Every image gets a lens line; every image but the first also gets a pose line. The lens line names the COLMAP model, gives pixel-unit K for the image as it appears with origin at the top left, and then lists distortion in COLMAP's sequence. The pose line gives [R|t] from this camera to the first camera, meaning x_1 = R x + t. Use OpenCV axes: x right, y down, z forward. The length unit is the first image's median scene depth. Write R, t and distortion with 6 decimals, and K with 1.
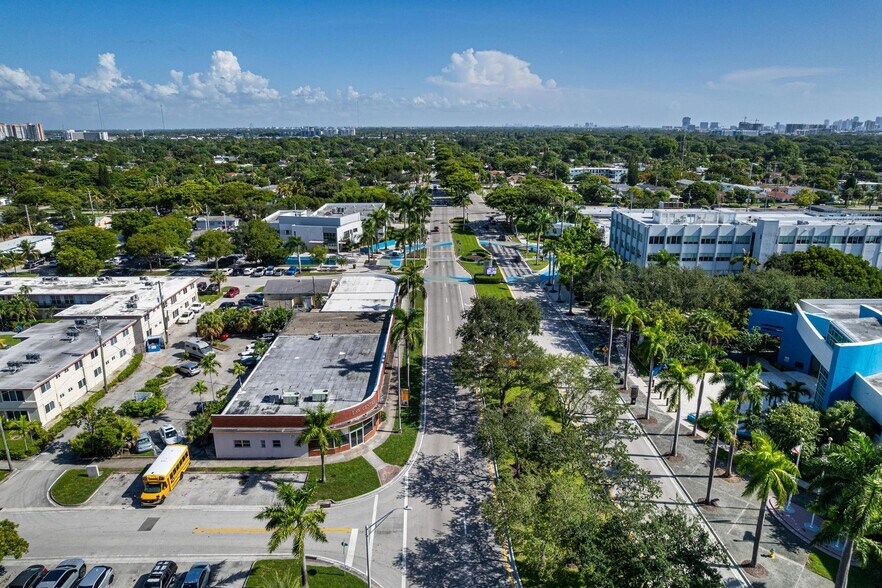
lens RADIAL K [[563.3, 0, 439.5], [0, 563.3, 290.8], [0, 0, 1]] dist [-0.069284, 0.058871]
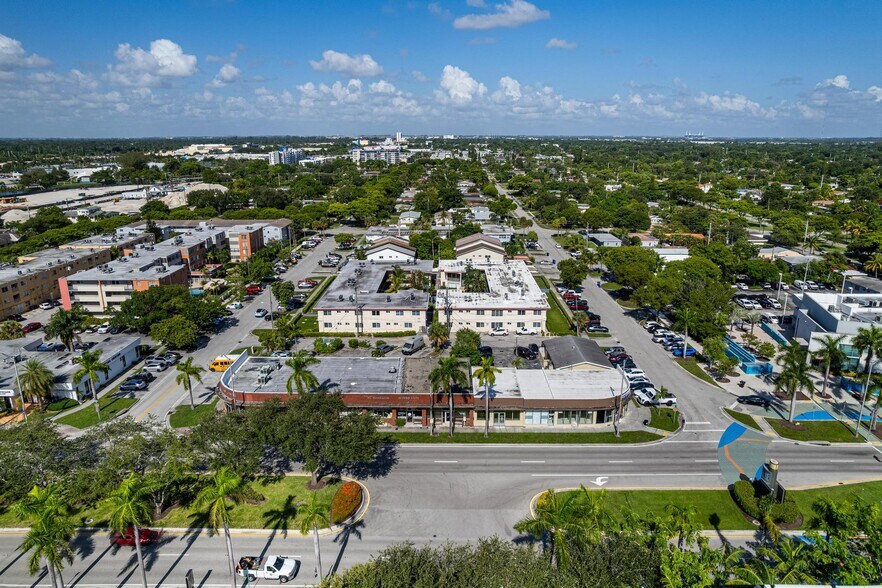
lens RADIAL K [[563.3, 0, 439.5], [0, 563.3, 290.8], [0, 0, 1]] dist [-0.069284, 0.058871]
pose [[-0.029415, 0.274321, -0.961188, 0.730708], [-0.278323, 0.921328, 0.271462, -0.355845], [0.960037, 0.275506, 0.049249, 0.920736]]
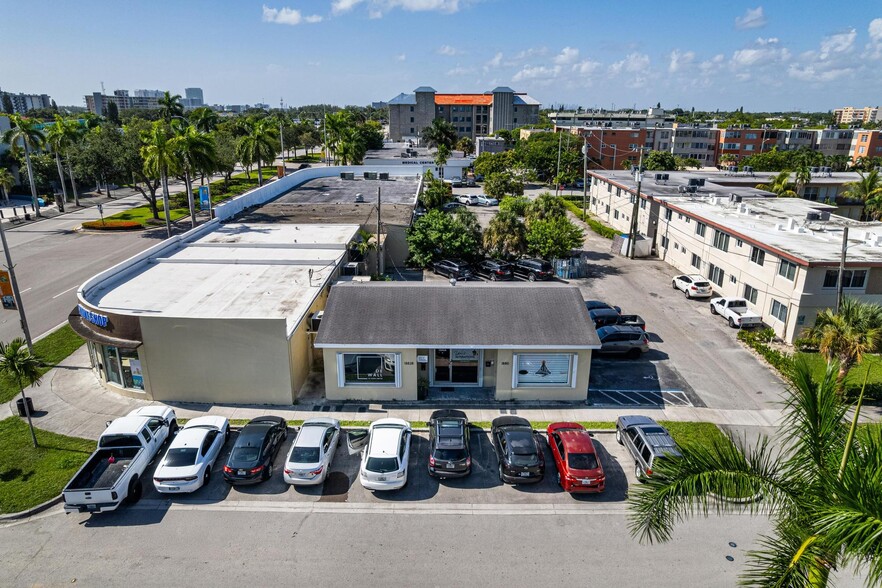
lens RADIAL K [[563.3, 0, 439.5], [0, 563.3, 290.8], [0, 0, 1]] dist [-0.069284, 0.058871]
pose [[-0.999920, -0.004230, 0.011954, -0.308458], [0.003280, 0.824357, 0.566061, -0.213122], [-0.012249, 0.566055, -0.824276, 1.543903]]
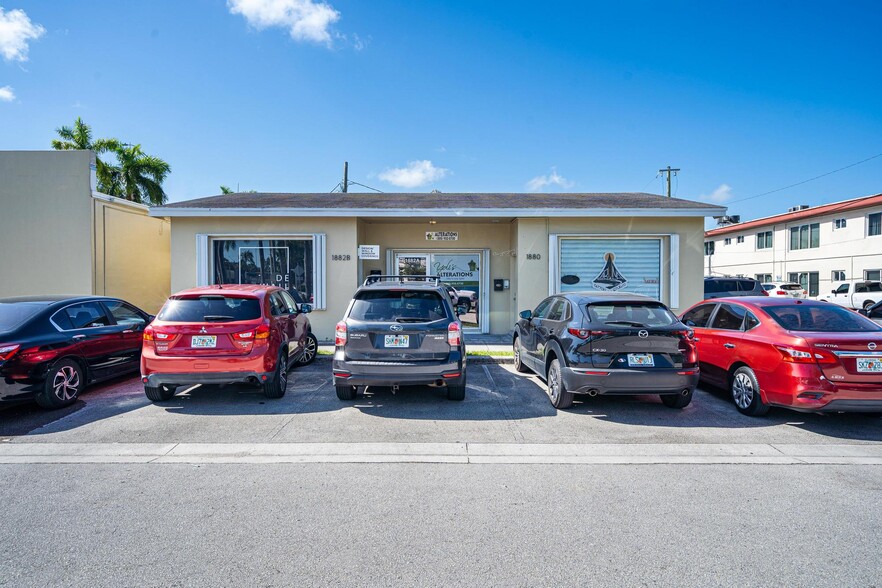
lens RADIAL K [[519.6, 0, 441.7], [0, 519.6, 284.4], [0, 0, 1]] dist [-0.025611, 0.042151]
pose [[-0.999849, 0.006653, 0.016057, -0.317554], [0.010887, 0.959879, 0.280202, -0.047739], [-0.013548, 0.280334, -0.959807, 1.456283]]
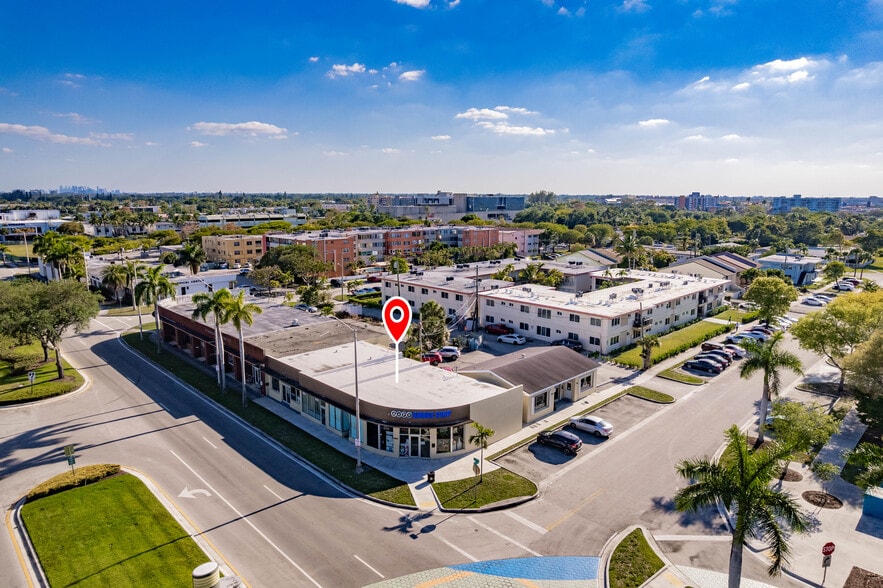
lens RADIAL K [[563.9, 0, 440.0], [0, 563.9, 290.8], [0, 0, 1]] dist [-0.069284, 0.058871]
pose [[-0.722512, 0.116194, -0.681525, 0.204658], [-0.199693, 0.908685, 0.366626, -0.319666], [0.661891, 0.400987, -0.633332, 1.586453]]
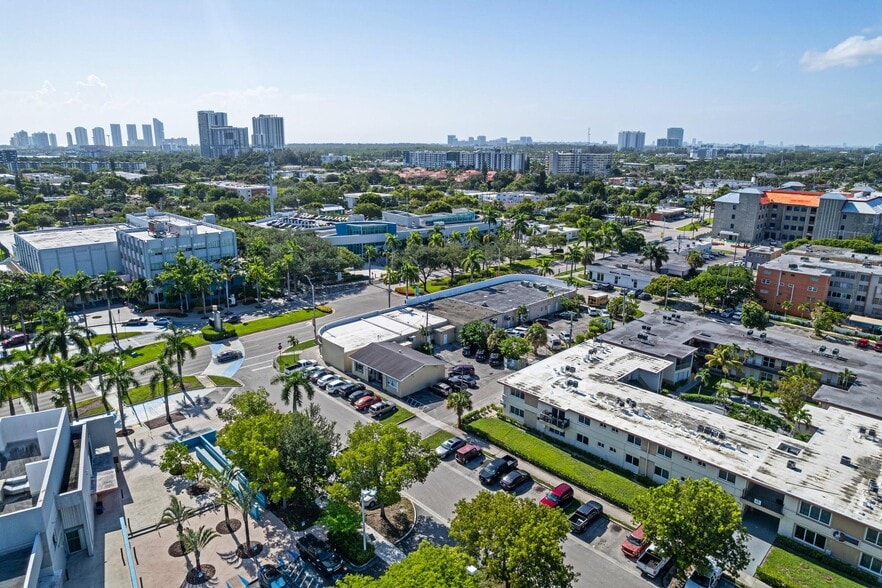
lens RADIAL K [[563.3, 0, 439.5], [0, 563.3, 290.8], [0, 0, 1]] dist [-0.069284, 0.058871]
pose [[-0.686423, -0.187243, 0.702683, -1.054668], [0.204787, 0.877404, 0.433849, -0.546563], [-0.697771, 0.441705, -0.563925, 1.735397]]
